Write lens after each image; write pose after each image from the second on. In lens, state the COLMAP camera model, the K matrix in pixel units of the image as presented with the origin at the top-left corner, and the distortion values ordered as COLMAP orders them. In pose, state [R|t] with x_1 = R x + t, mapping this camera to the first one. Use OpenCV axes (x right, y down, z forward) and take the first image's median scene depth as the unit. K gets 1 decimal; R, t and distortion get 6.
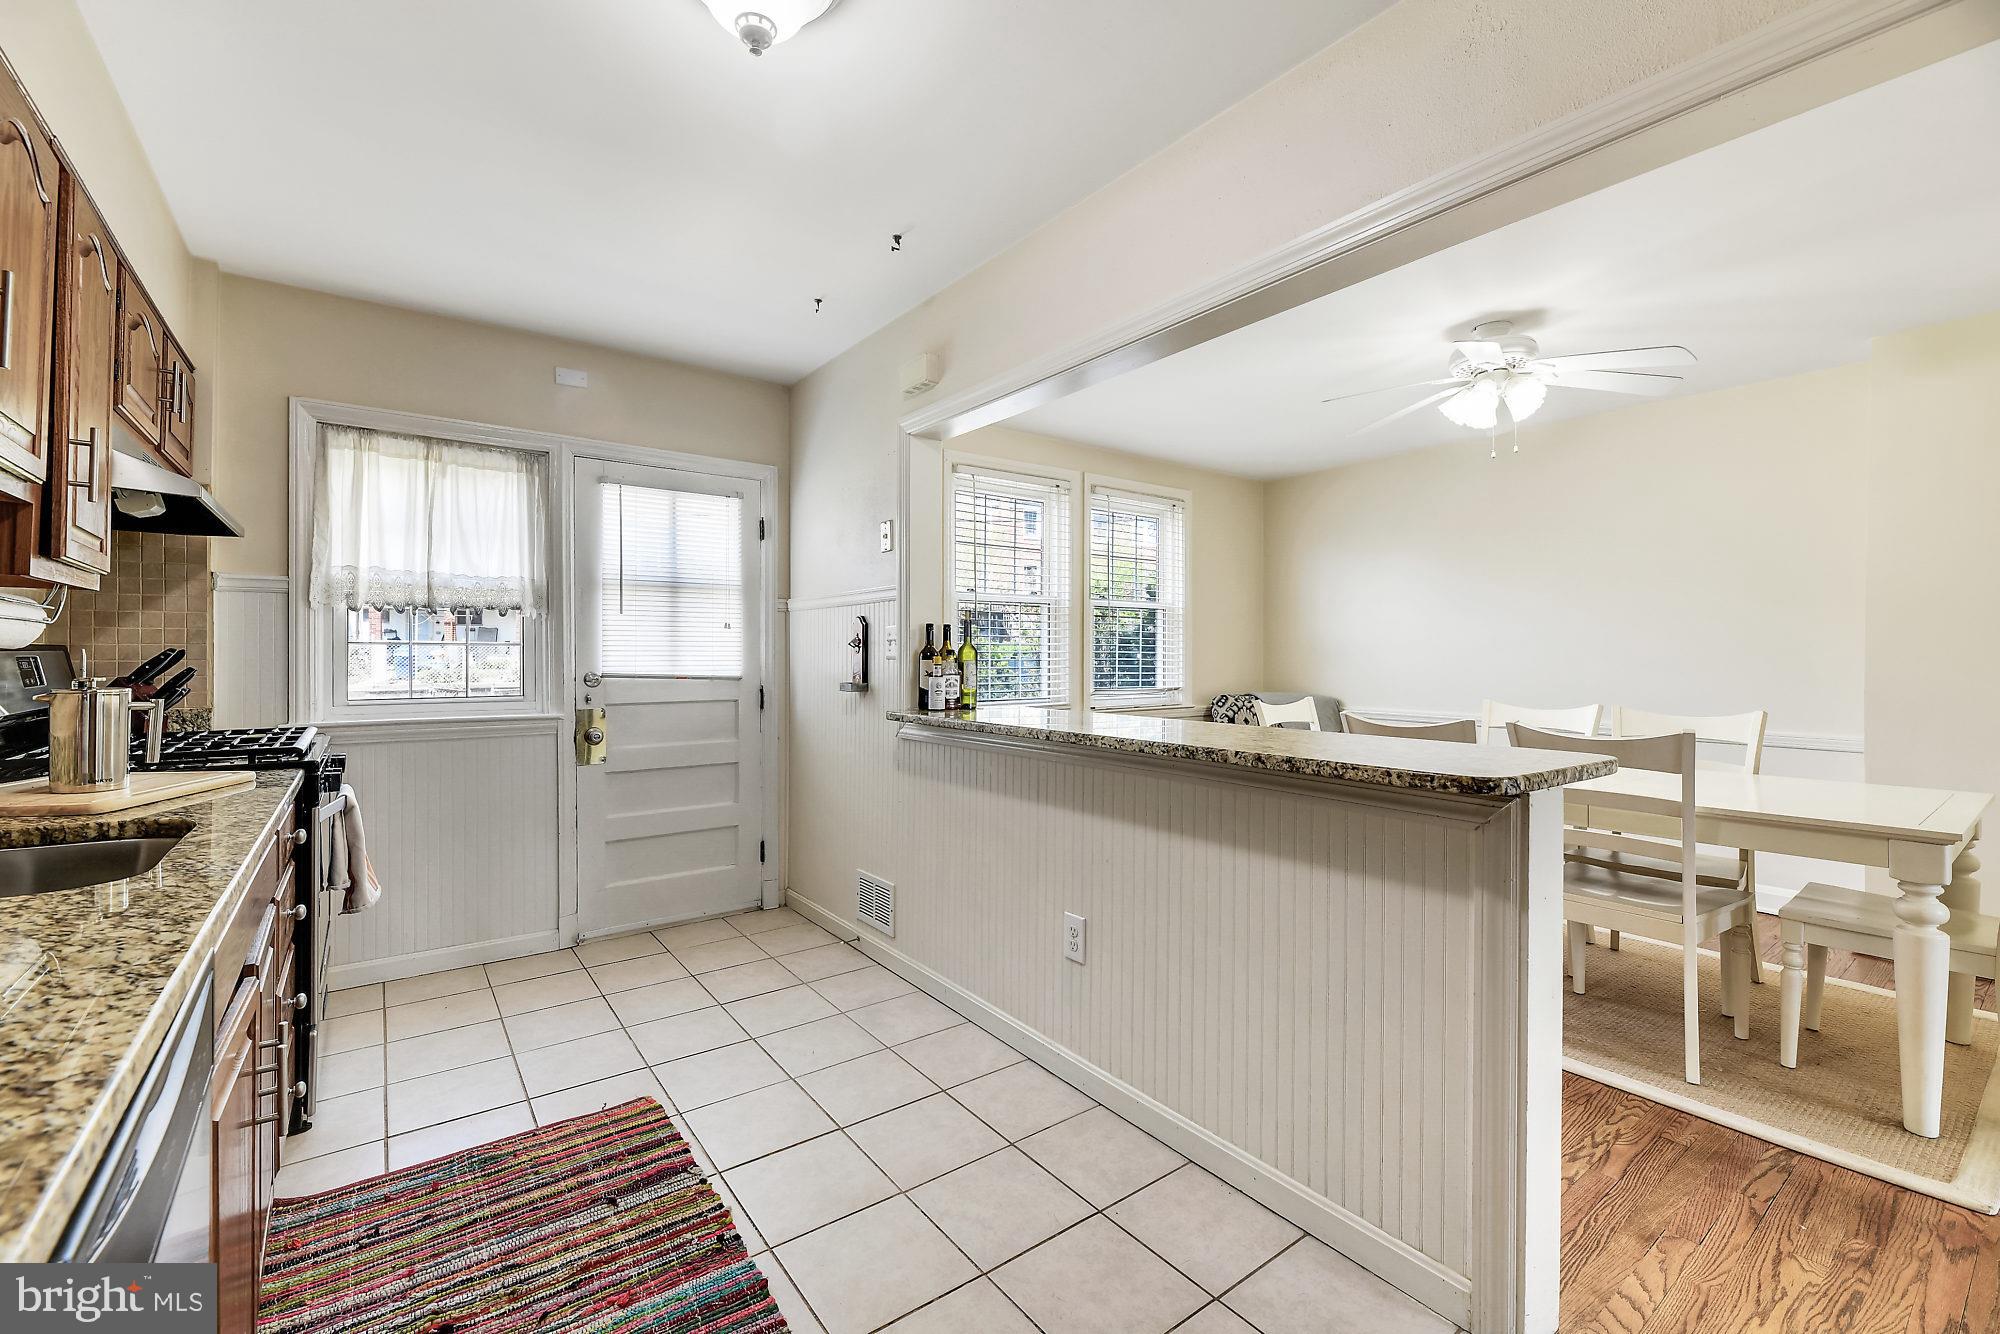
lens RADIAL K [[820.6, 0, 990.4], [0, 820.6, 653.2], [0, 0, 1]] dist [-0.000133, -0.000056]
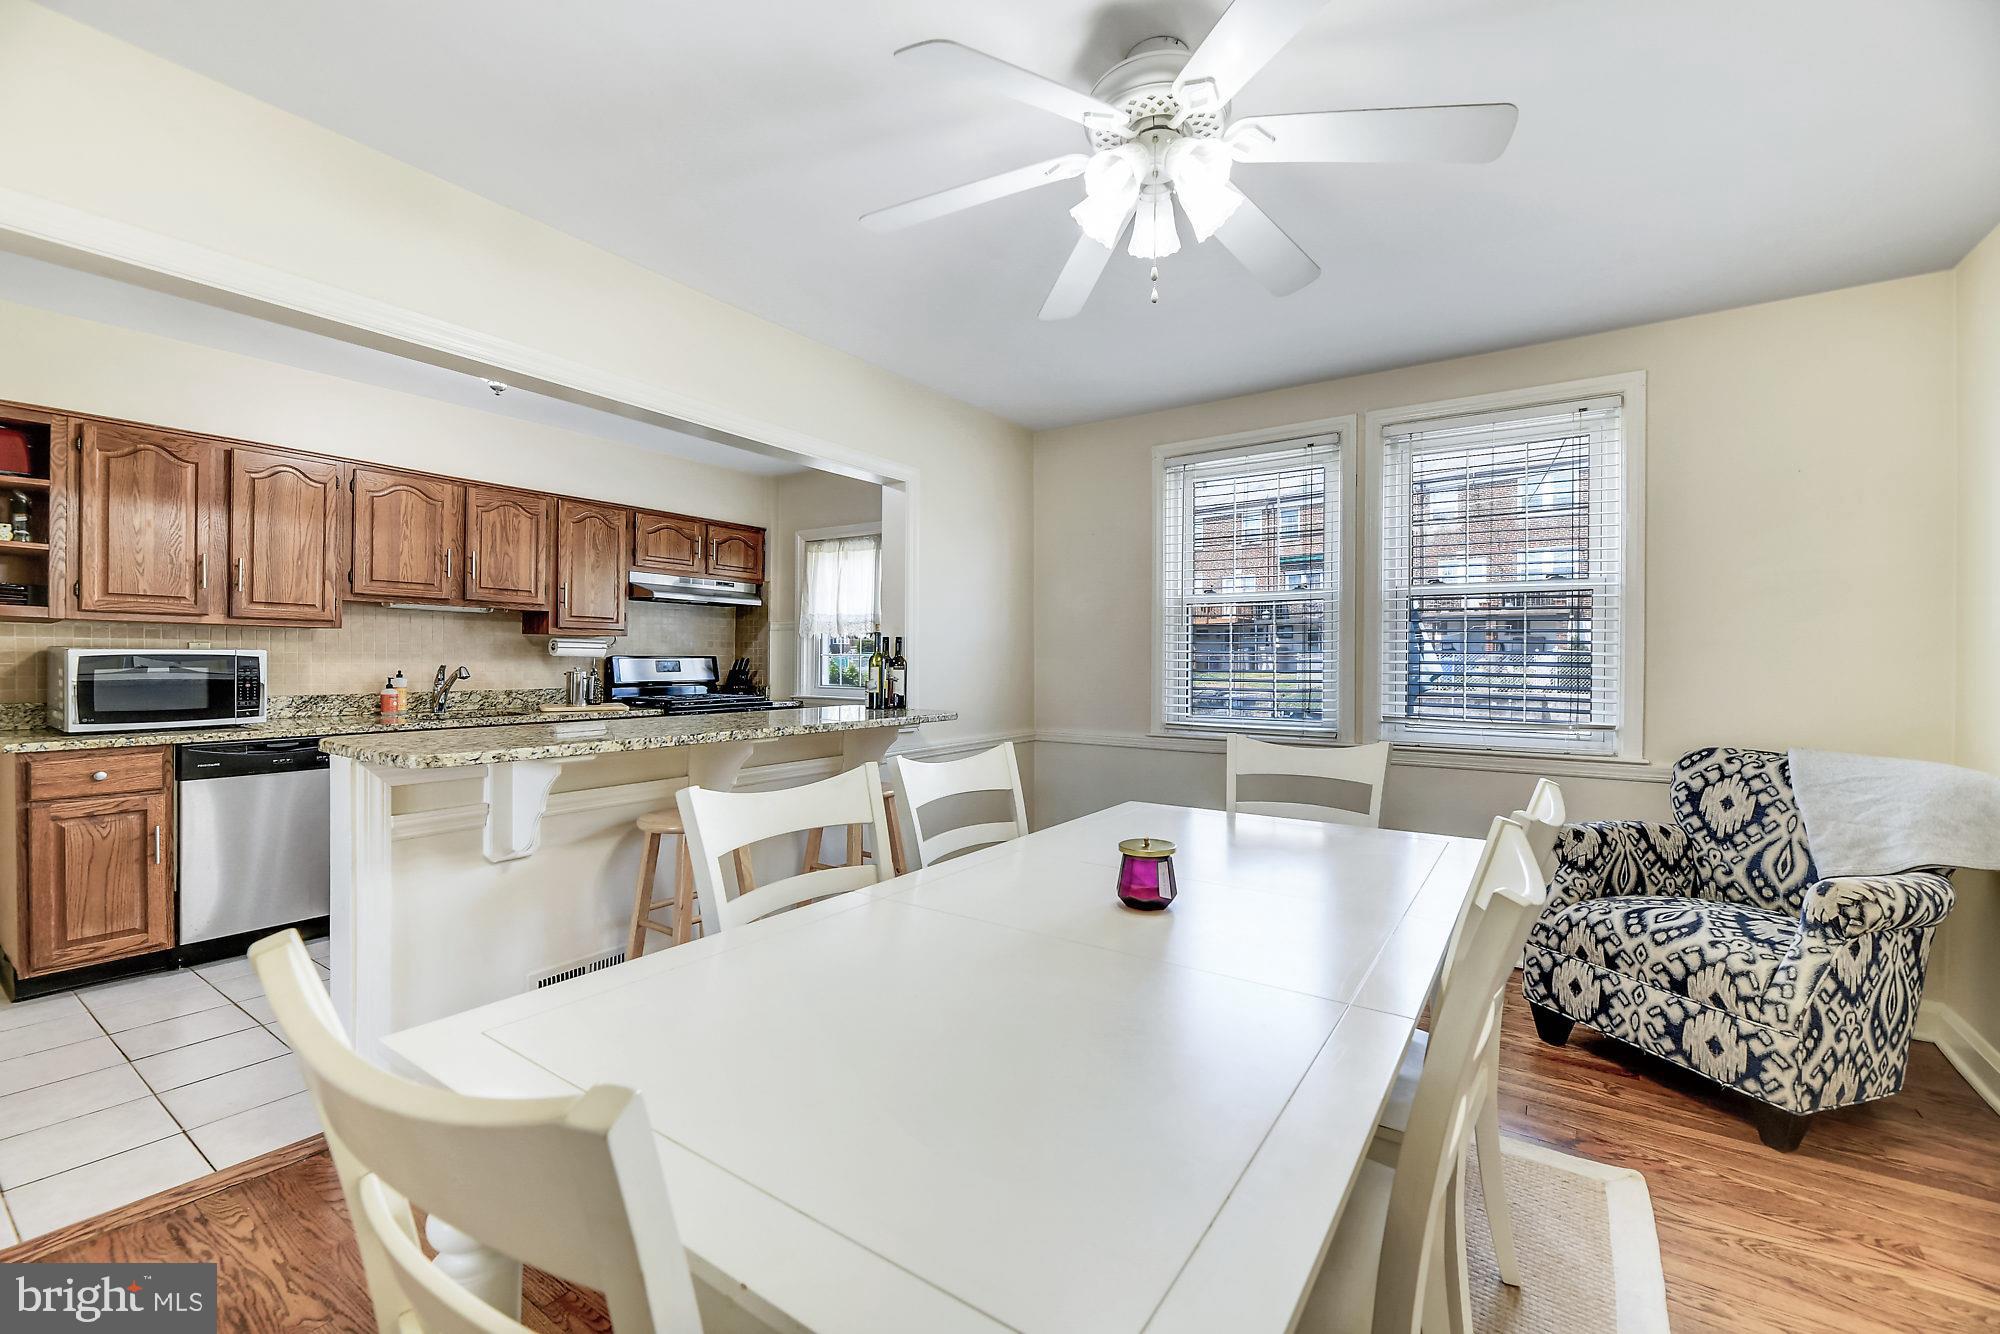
lens RADIAL K [[821.4, 0, 1006.7], [0, 821.4, 661.7], [0, 0, 1]] dist [0.002852, -0.002997]
pose [[0.342101, -0.000248, -0.939663, 1.034287], [-0.009898, 0.999944, -0.003867, 0.005849], [0.939611, 0.010624, 0.342079, 0.689791]]
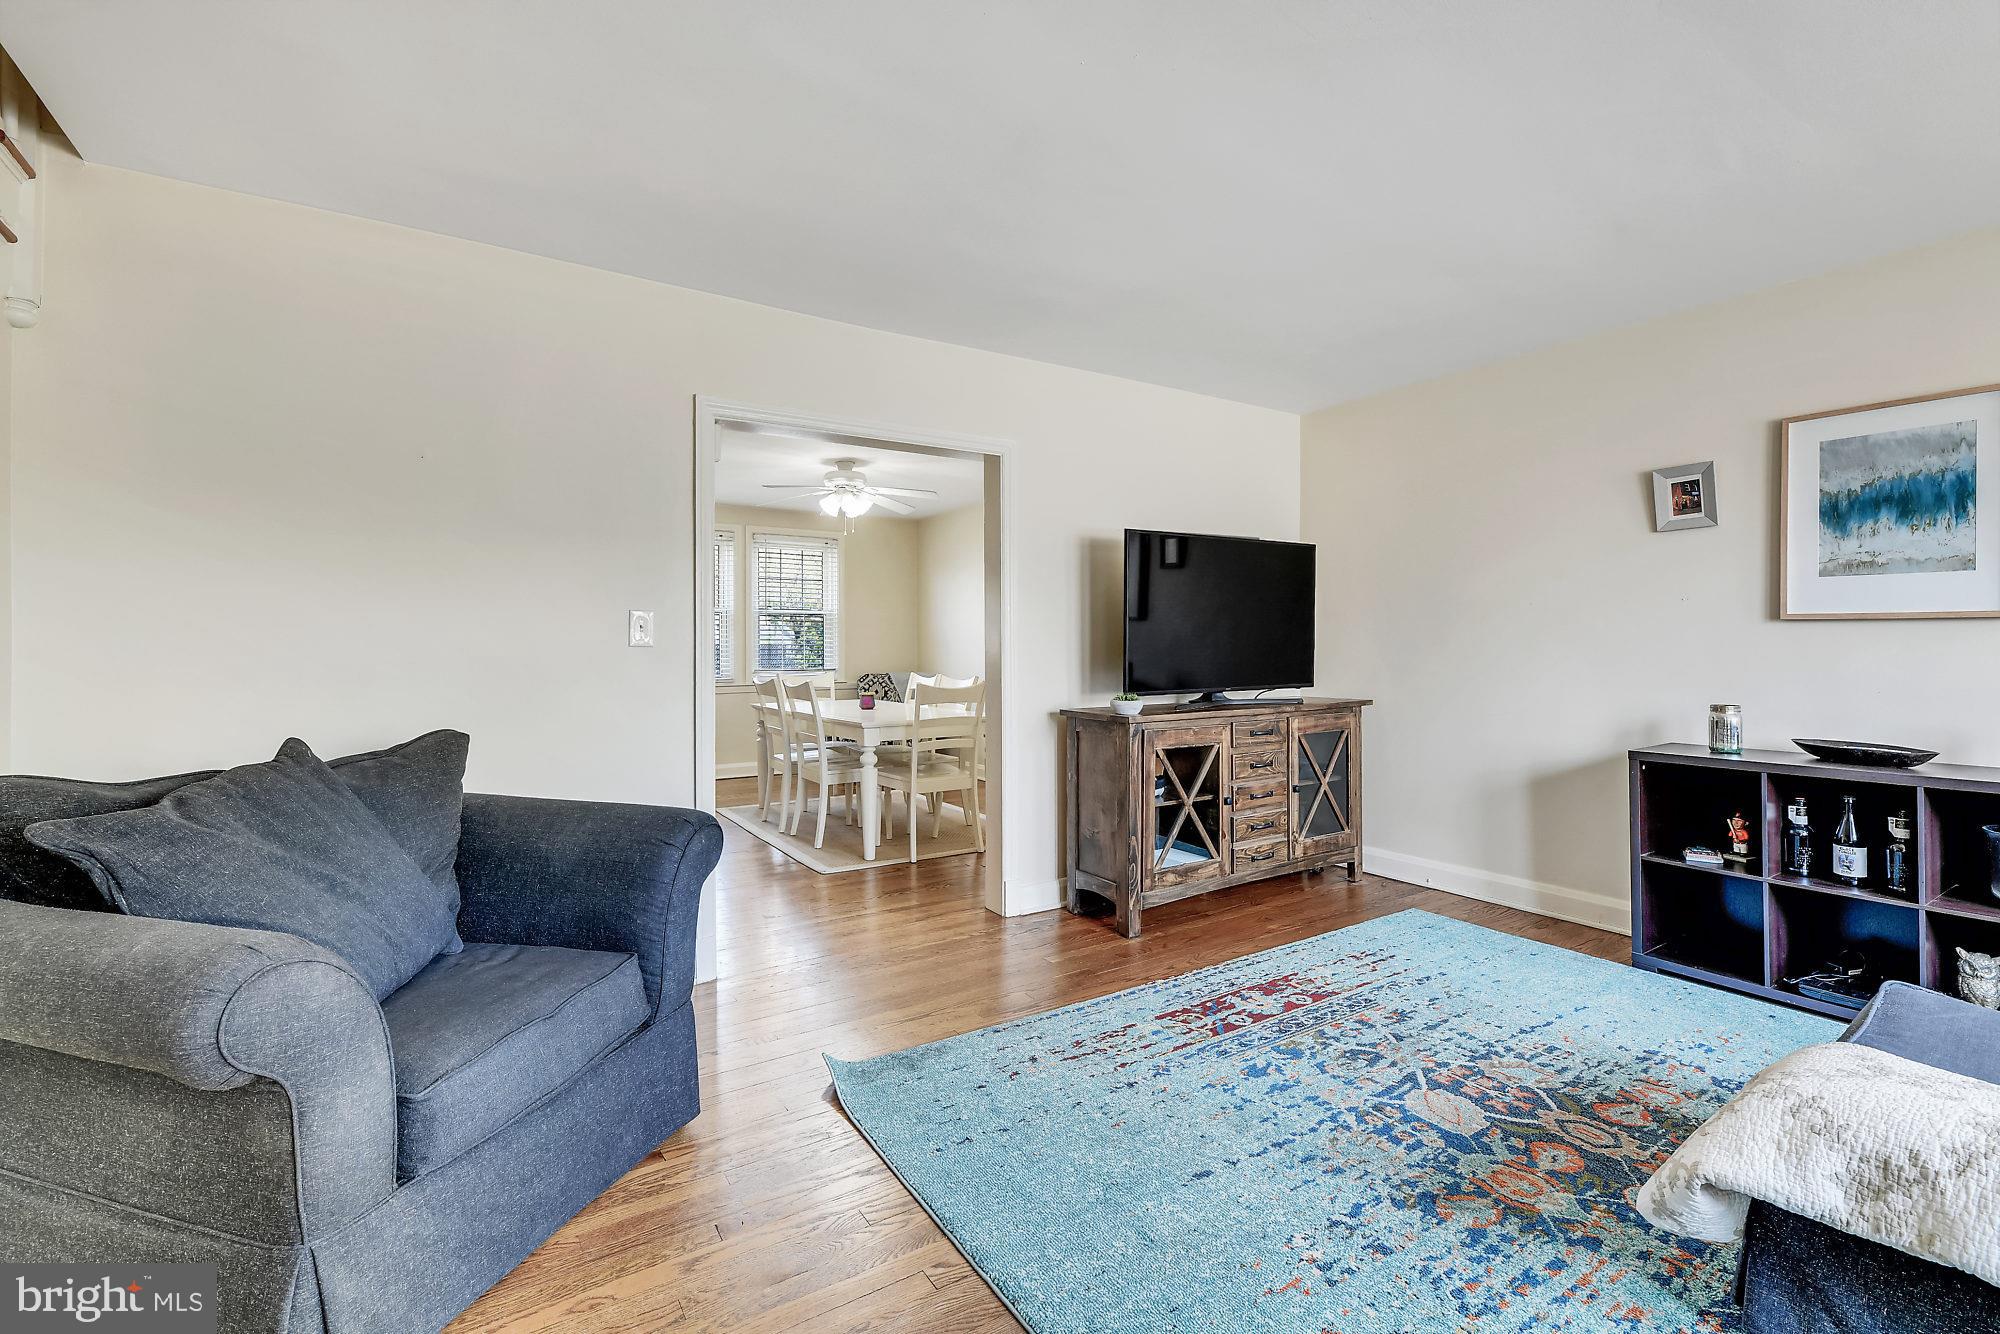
lens RADIAL K [[863.0, 0, 991.4], [0, 863.0, 644.6], [0, 0, 1]] dist [-0.003147, -0.000647]
pose [[0.997803, -0.011650, -0.065222, 1.006396], [0.011275, 0.999918, -0.006111, 0.018790], [0.065287, 0.005362, 0.997852, -0.820620]]
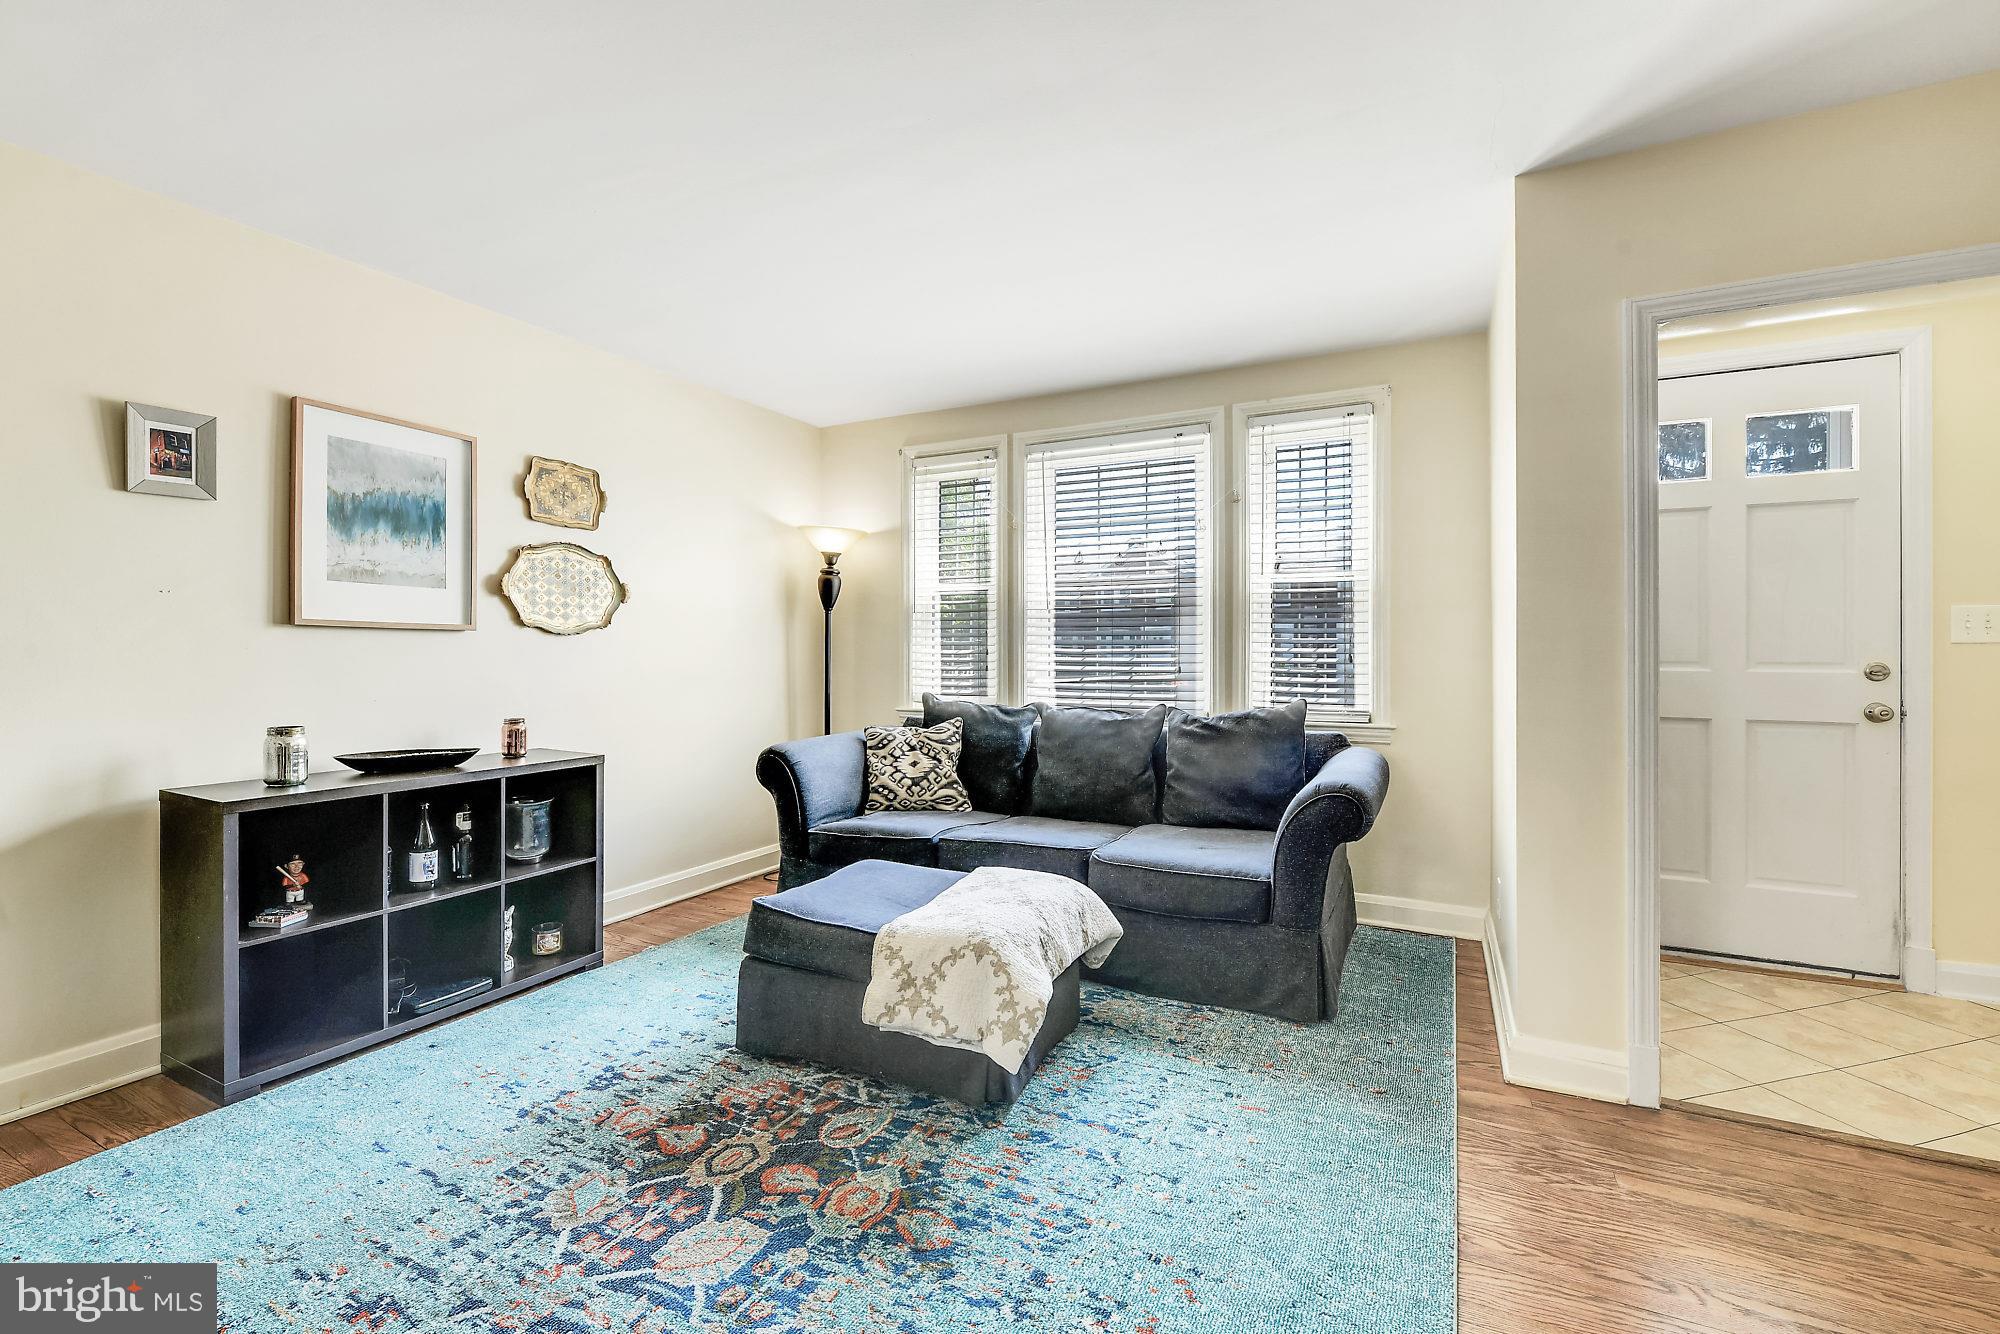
lens RADIAL K [[863.0, 0, 991.4], [0, 863.0, 644.6], [0, 0, 1]] dist [-0.003147, -0.000647]
pose [[-0.444306, 0.001929, 0.895873, 0.778220], [0.004020, 0.999992, -0.000160, 0.017412], [-0.895866, 0.003530, -0.444310, -0.071242]]
